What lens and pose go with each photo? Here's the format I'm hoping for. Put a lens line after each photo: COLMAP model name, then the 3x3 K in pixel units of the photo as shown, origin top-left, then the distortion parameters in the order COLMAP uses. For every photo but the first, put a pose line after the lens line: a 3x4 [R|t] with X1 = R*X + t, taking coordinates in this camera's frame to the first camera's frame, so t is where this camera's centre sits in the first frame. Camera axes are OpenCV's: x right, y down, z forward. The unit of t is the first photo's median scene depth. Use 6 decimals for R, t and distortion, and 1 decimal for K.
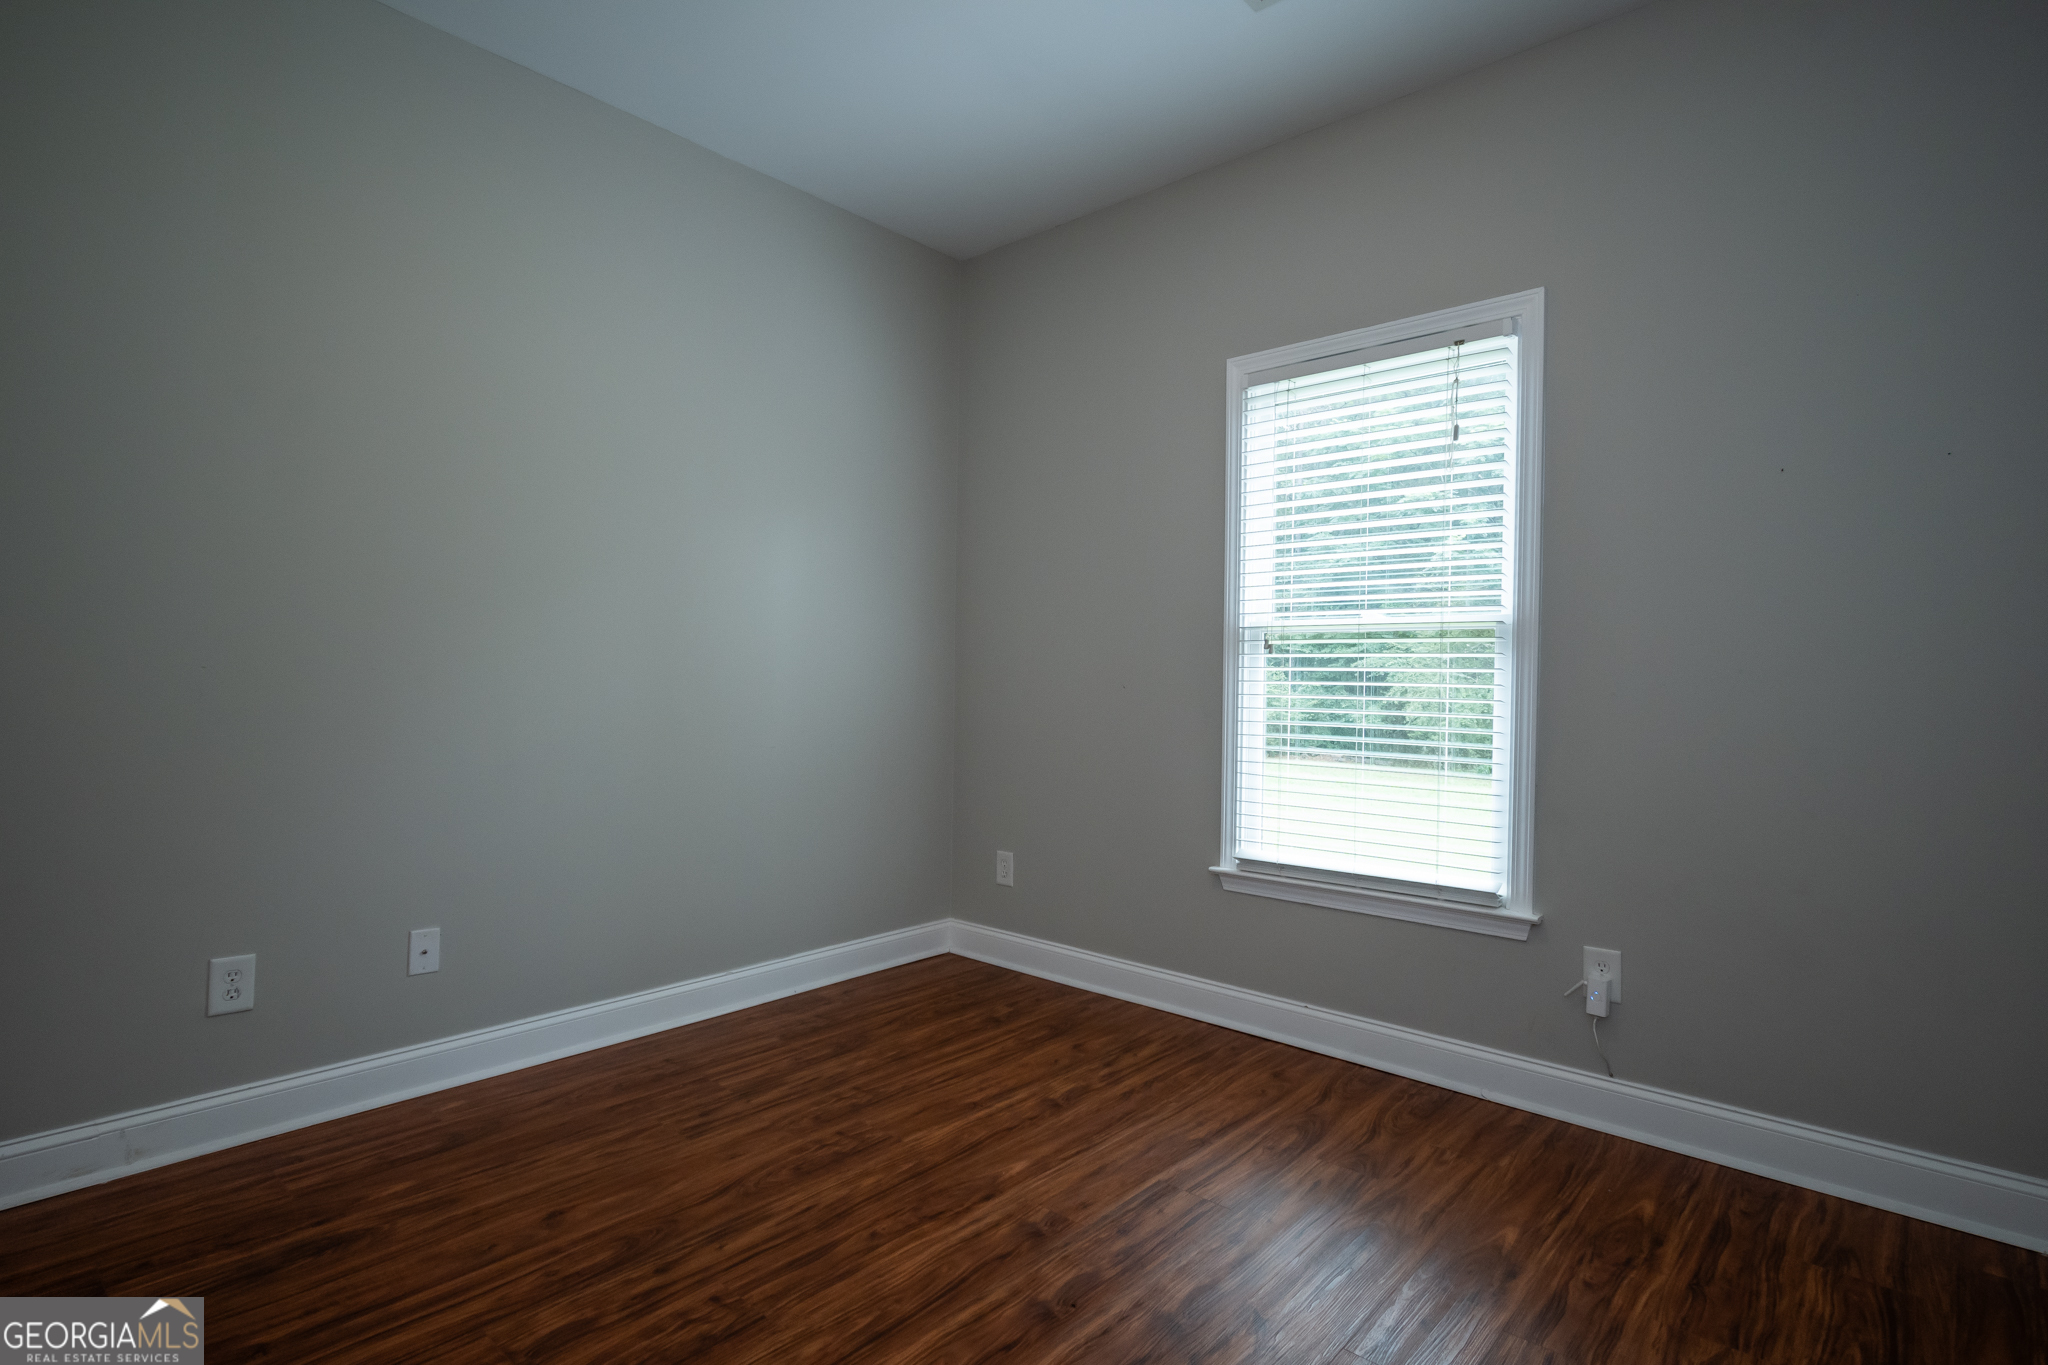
lens RADIAL K [[1011.3, 0, 1032.3], [0, 1011.3, 686.1], [0, 0, 1]] dist [0.000993, -0.000378]
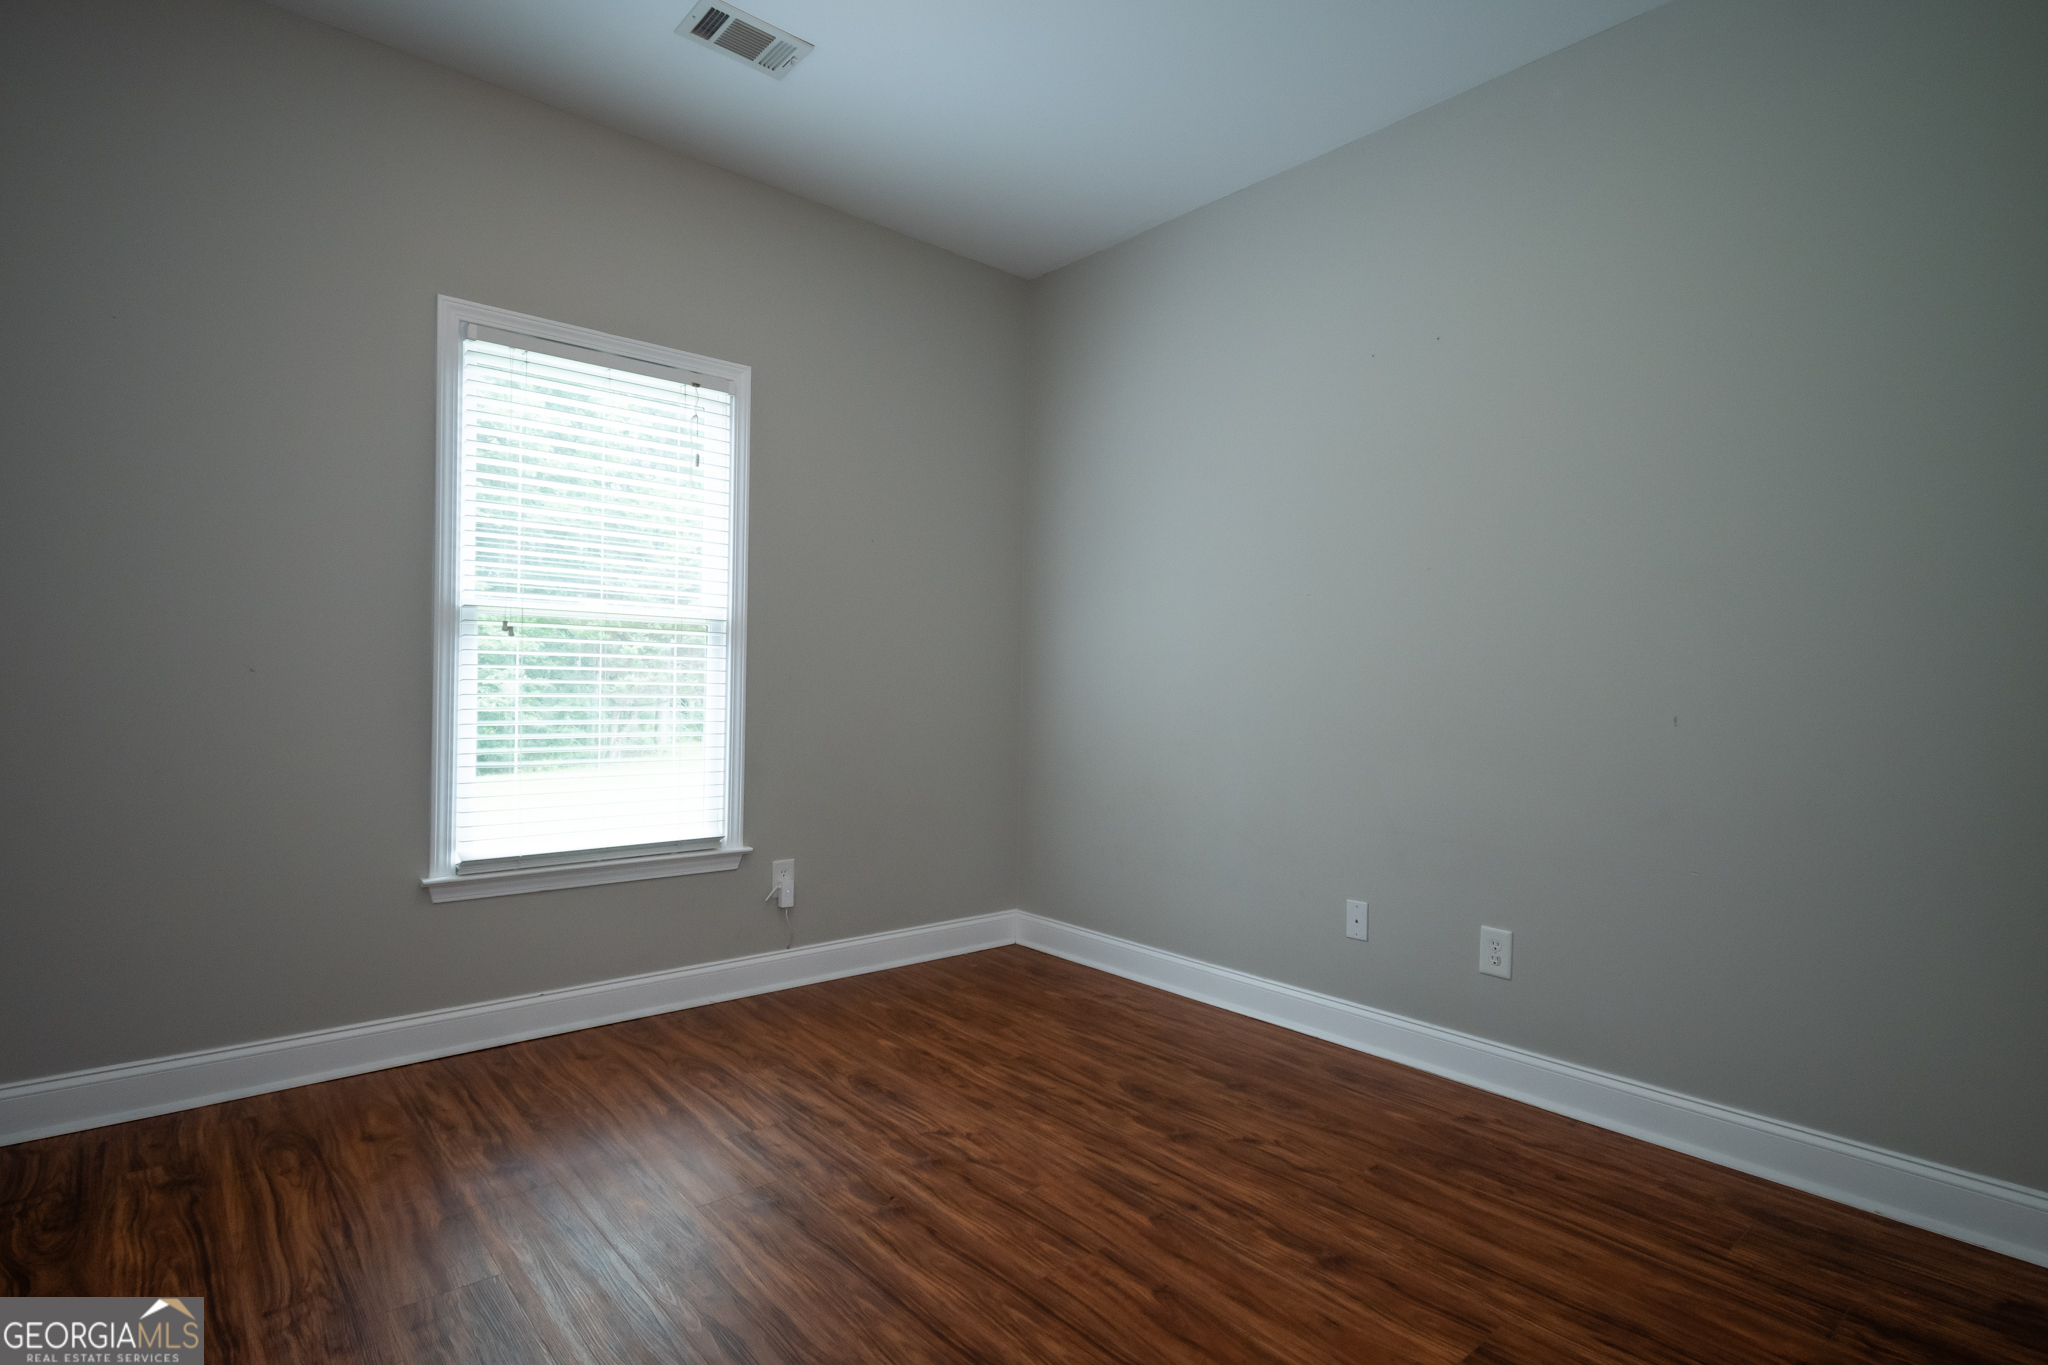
lens RADIAL K [[1011.3, 0, 1032.3], [0, 1011.3, 686.1], [0, 0, 1]] dist [0.000993, -0.000378]
pose [[0.130887, -0.016126, 0.991266, -0.735479], [-0.010263, 0.999792, 0.017620, -0.008498], [-0.991344, -0.012480, 0.130695, 0.455590]]
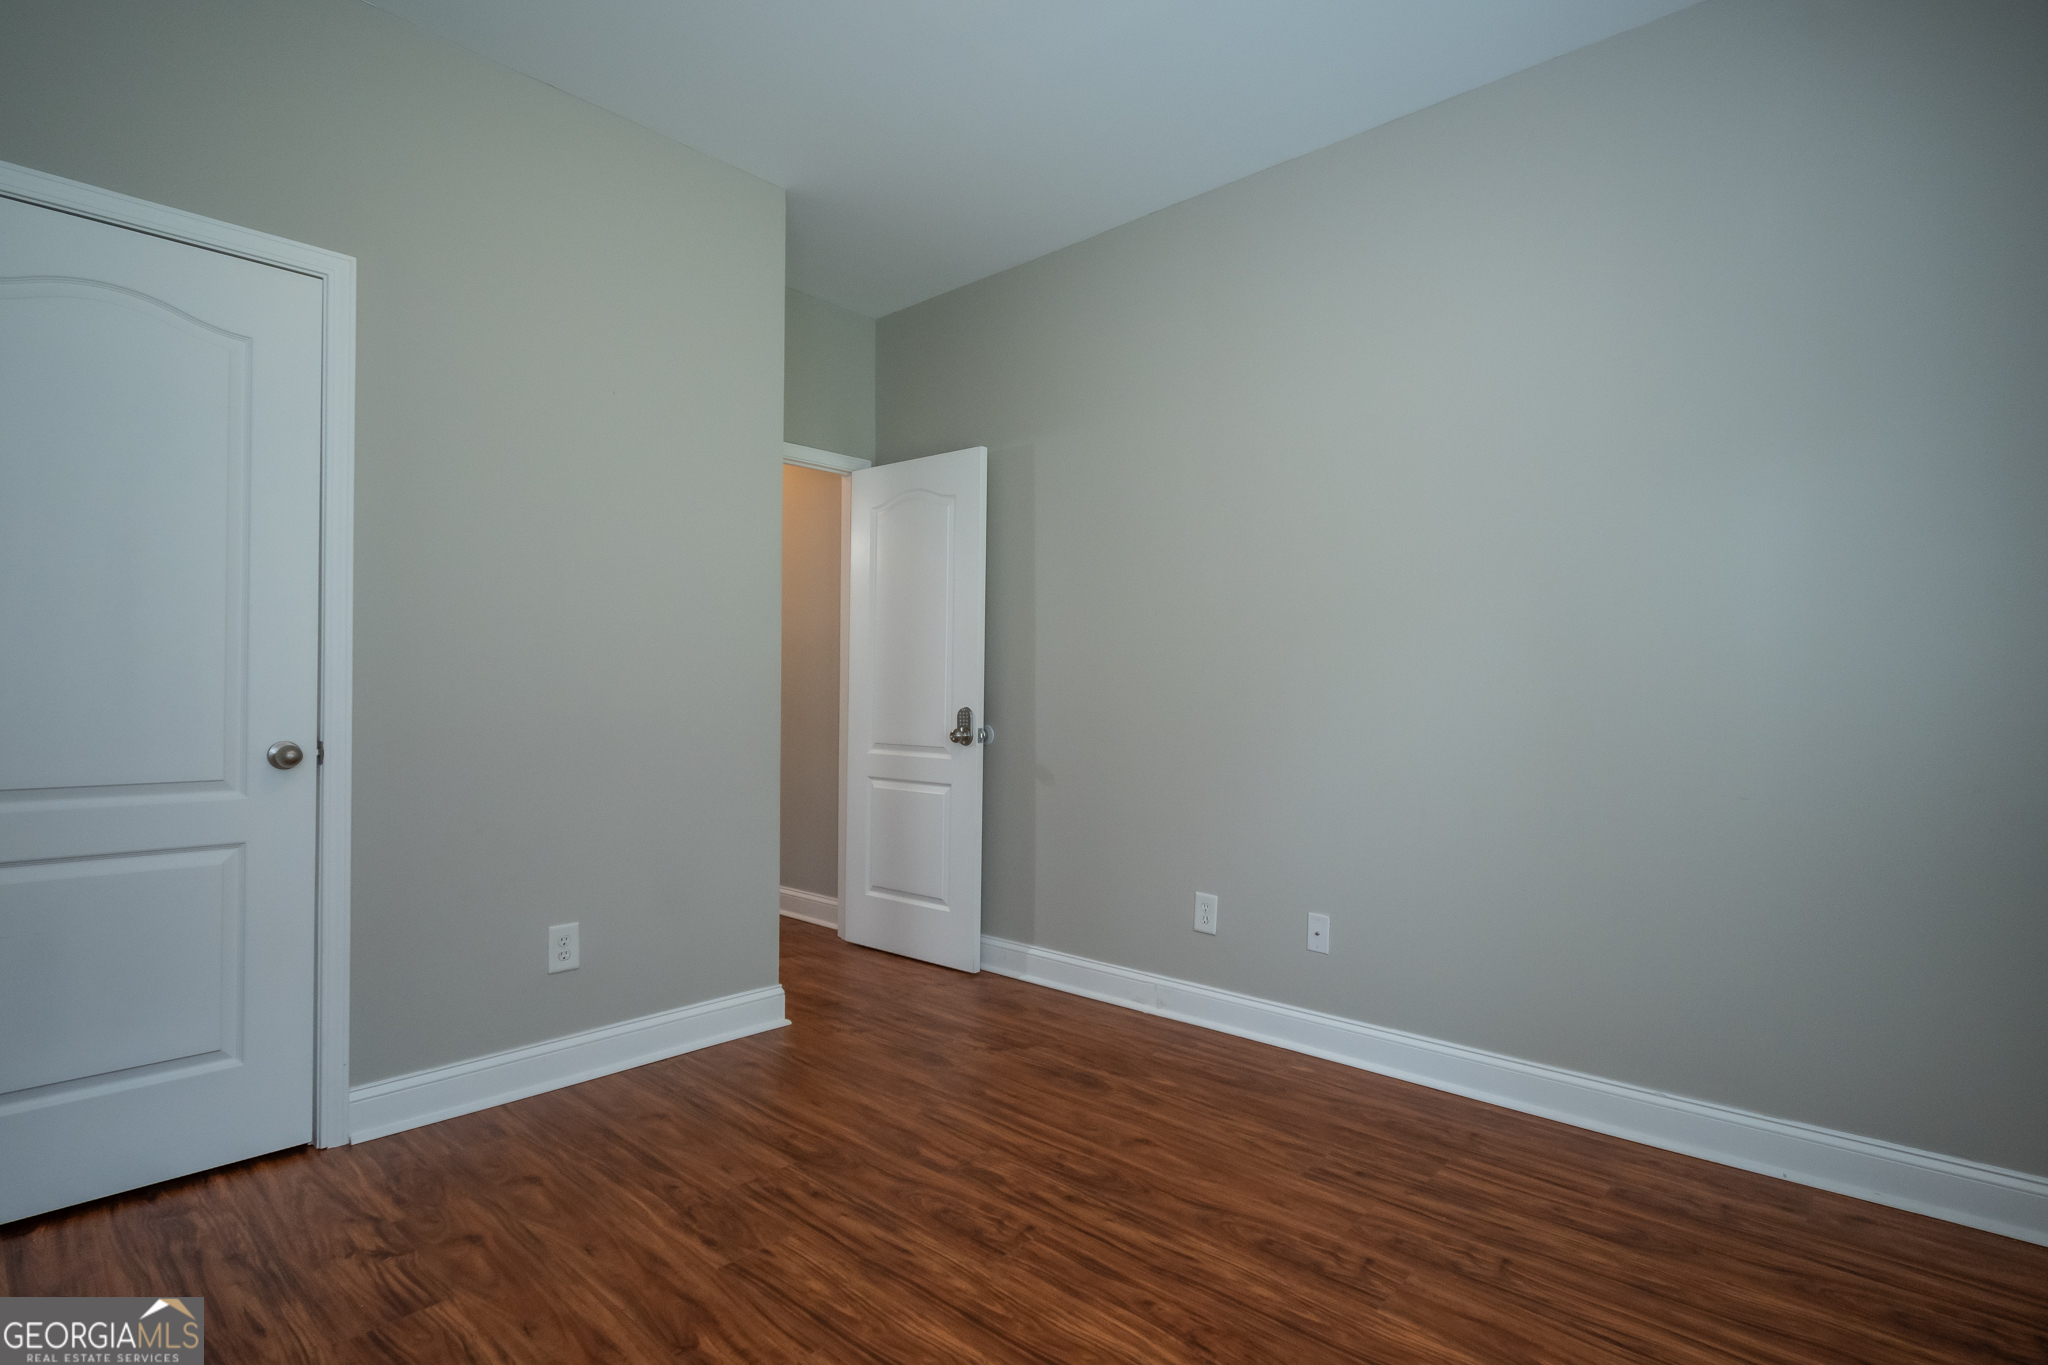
lens RADIAL K [[1011.3, 0, 1032.3], [0, 1011.3, 686.1], [0, 0, 1]] dist [0.000993, -0.000378]
pose [[-0.014341, -0.021639, -0.999663, 0.570721], [-0.015300, 0.999654, -0.021419, 0.005981], [0.999780, 0.014988, -0.014667, 0.670414]]
